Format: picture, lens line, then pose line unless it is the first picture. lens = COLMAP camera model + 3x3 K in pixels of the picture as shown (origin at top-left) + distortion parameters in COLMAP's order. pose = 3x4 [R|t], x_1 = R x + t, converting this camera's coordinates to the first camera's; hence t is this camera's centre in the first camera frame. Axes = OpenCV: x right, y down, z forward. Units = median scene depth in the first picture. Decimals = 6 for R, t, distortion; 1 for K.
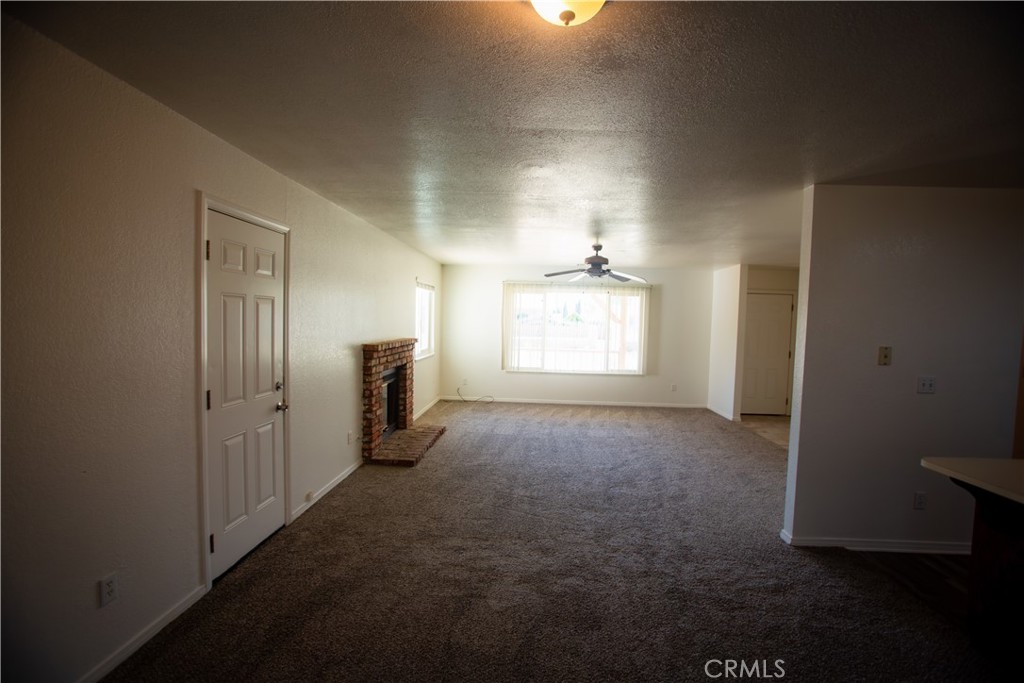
lens RADIAL K [[472.4, 0, 510.2], [0, 472.4, 346.1], [0, 0, 1]] dist [-0.073897, 0.033883]
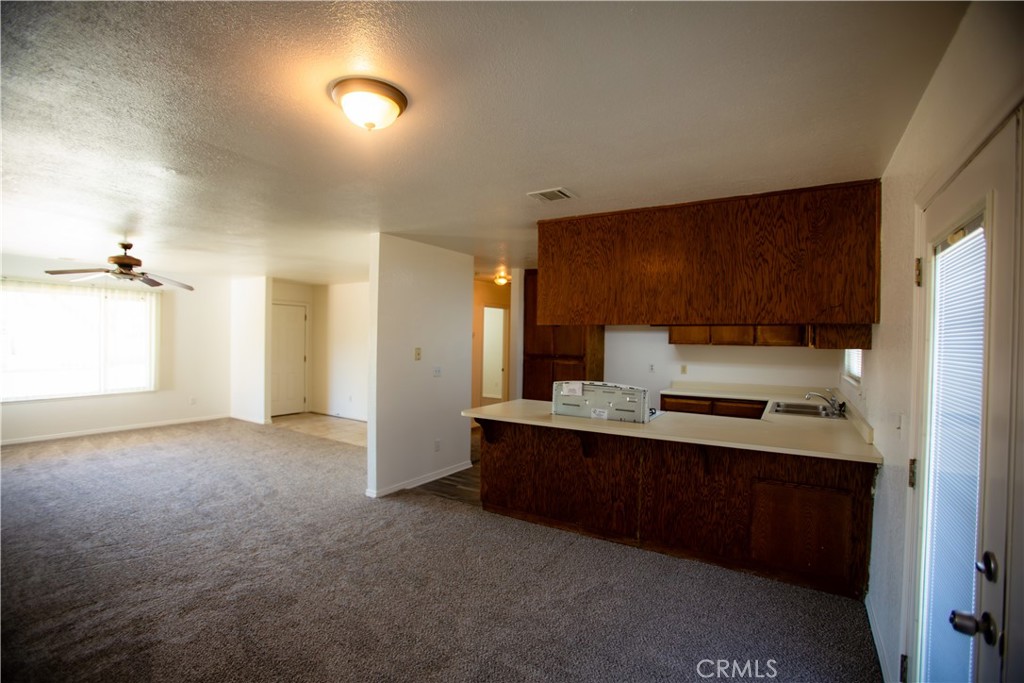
lens RADIAL K [[472.4, 0, 510.2], [0, 472.4, 346.1], [0, 0, 1]] dist [-0.073897, 0.033883]
pose [[0.493027, -0.030530, 0.869478, -0.271131], [0.043919, 0.998983, 0.010173, -0.004818], [-0.868905, 0.033171, 0.493866, -0.023323]]
